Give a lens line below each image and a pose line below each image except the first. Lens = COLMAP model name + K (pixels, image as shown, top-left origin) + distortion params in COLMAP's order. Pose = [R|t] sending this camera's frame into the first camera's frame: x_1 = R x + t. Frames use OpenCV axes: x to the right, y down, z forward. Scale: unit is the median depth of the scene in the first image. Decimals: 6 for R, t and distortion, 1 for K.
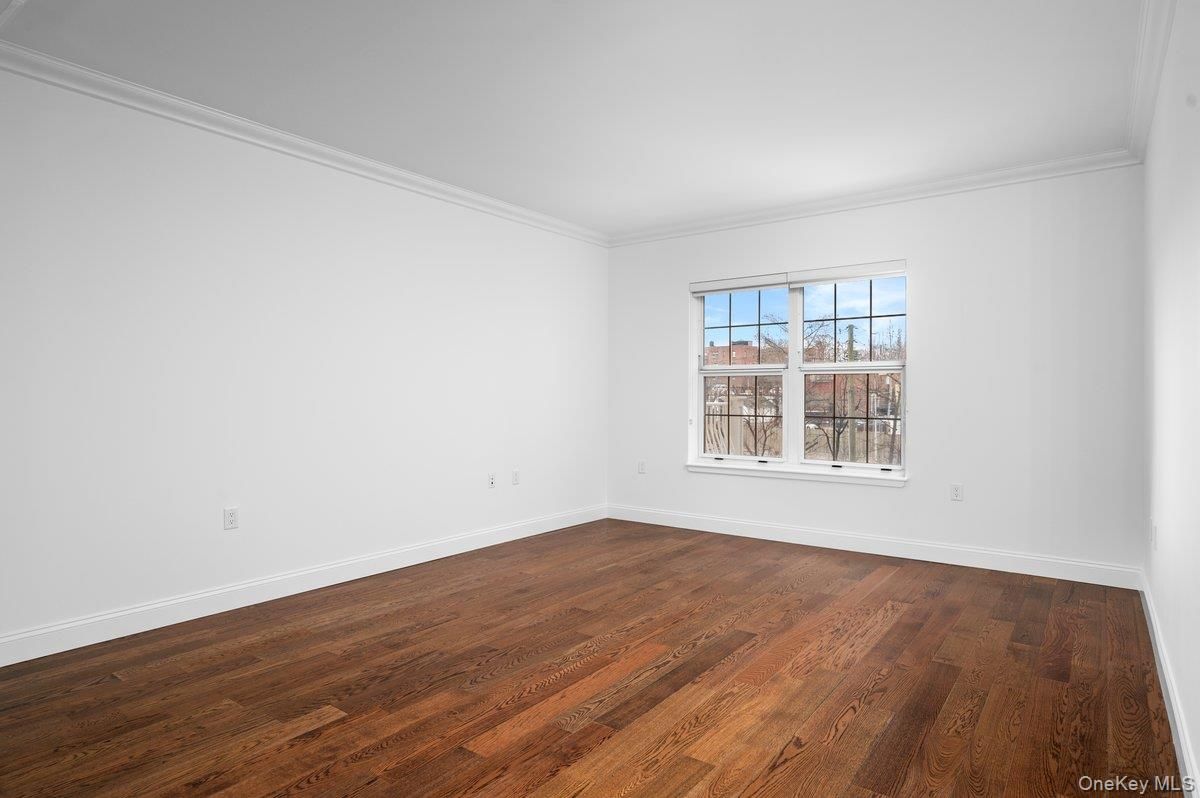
lens RADIAL K [[673.4, 0, 612.4], [0, 673.4, 390.1], [0, 0, 1]] dist [0.000620, -0.000824]
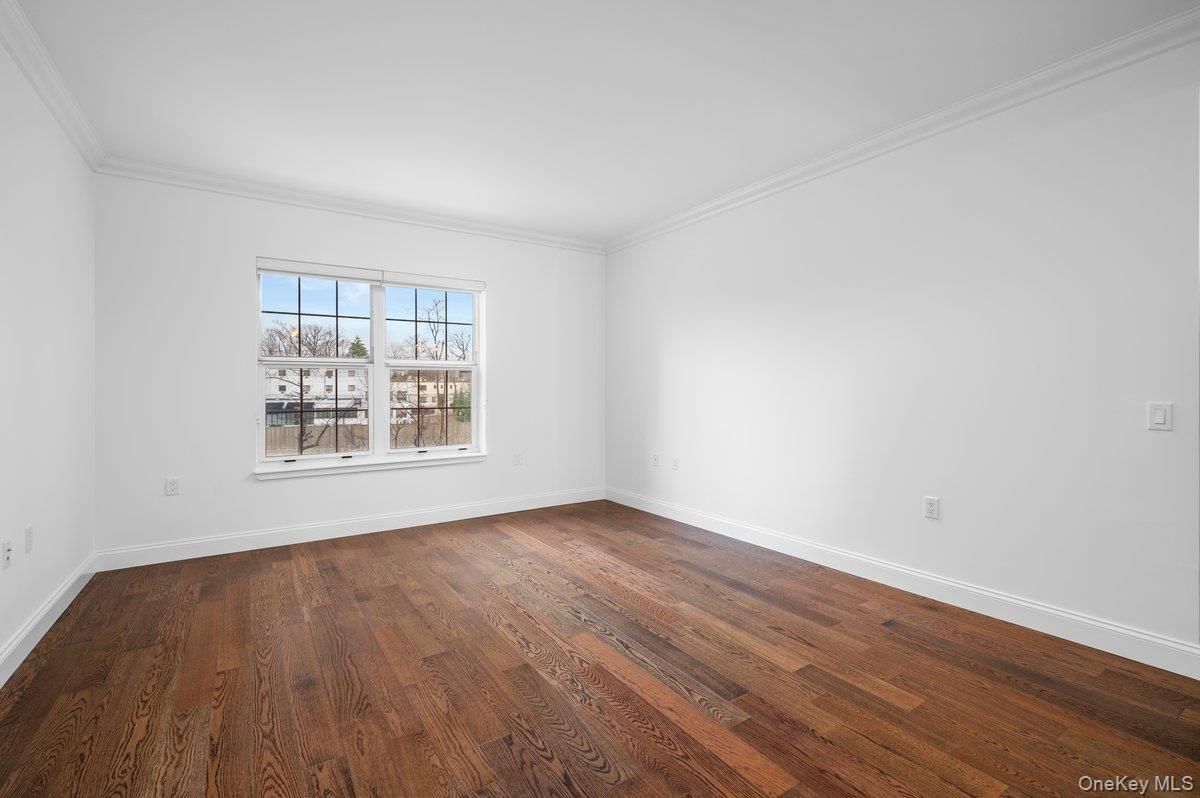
lens RADIAL K [[525.7, 0, 601.1], [0, 525.7, 399.9], [0, 0, 1]] dist [0.001750, 0.000232]
pose [[0.349092, -0.023341, 0.936798, -0.540297], [-0.003849, 0.999646, 0.026341, 0.001903], [-0.937080, -0.012801, 0.348879, 0.575657]]
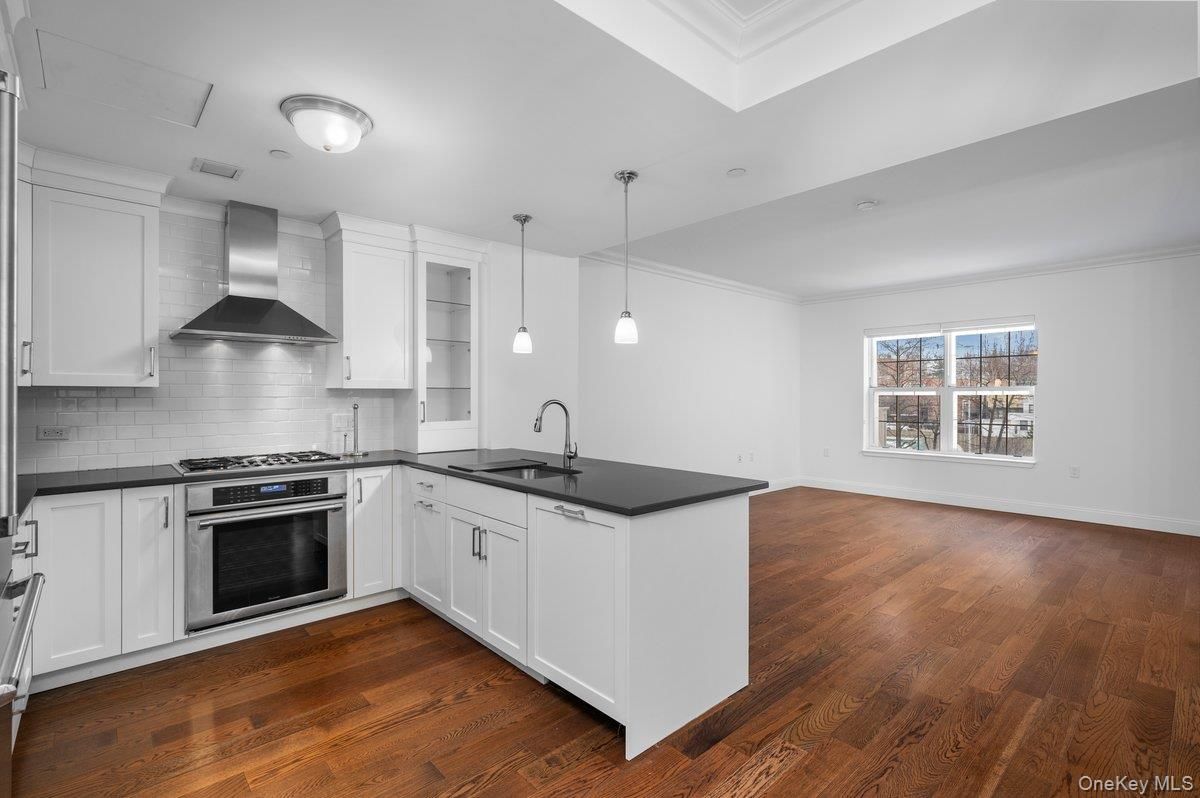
lens RADIAL K [[552.3, 0, 605.0], [0, 552.3, 398.9], [0, 0, 1]] dist [-0.003957, 0.000189]
pose [[0.980345, 0.000112, -0.197292, -0.320108], [0.001803, 0.999953, 0.009527, -0.026783], [0.197284, -0.009696, 0.980298, -0.478302]]
